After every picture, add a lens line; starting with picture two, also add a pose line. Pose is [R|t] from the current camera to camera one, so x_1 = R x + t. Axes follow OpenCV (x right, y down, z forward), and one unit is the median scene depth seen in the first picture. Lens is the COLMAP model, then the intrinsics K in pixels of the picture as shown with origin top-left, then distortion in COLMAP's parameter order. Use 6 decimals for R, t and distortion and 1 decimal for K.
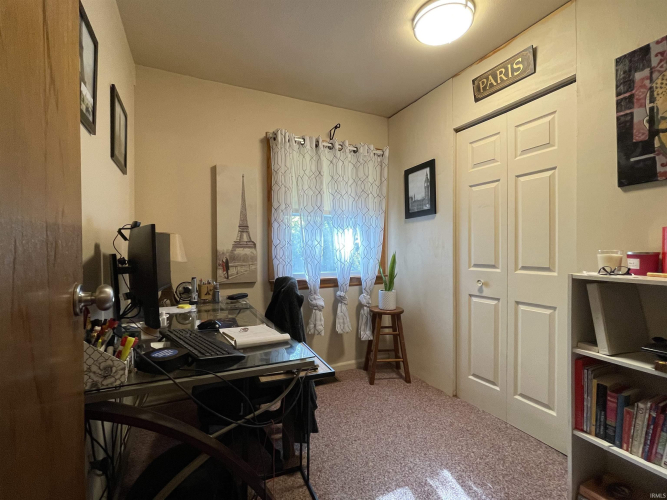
lens RADIAL K [[308.8, 0, 330.0], [0, 308.8, 251.7], [0, 0, 1]] dist [-0.005506, 0.002747]
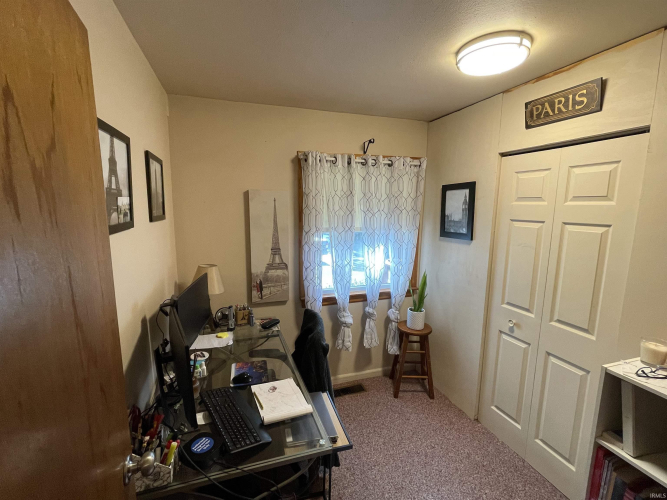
lens RADIAL K [[308.8, 0, 330.1], [0, 308.8, 252.6], [0, 0, 1]] dist [-0.005506, 0.002747]
pose [[0.992471, 0.031921, -0.118249, 0.026245], [-0.014572, 0.989358, 0.144773, -0.252539], [0.121612, -0.141960, 0.982374, 0.007459]]
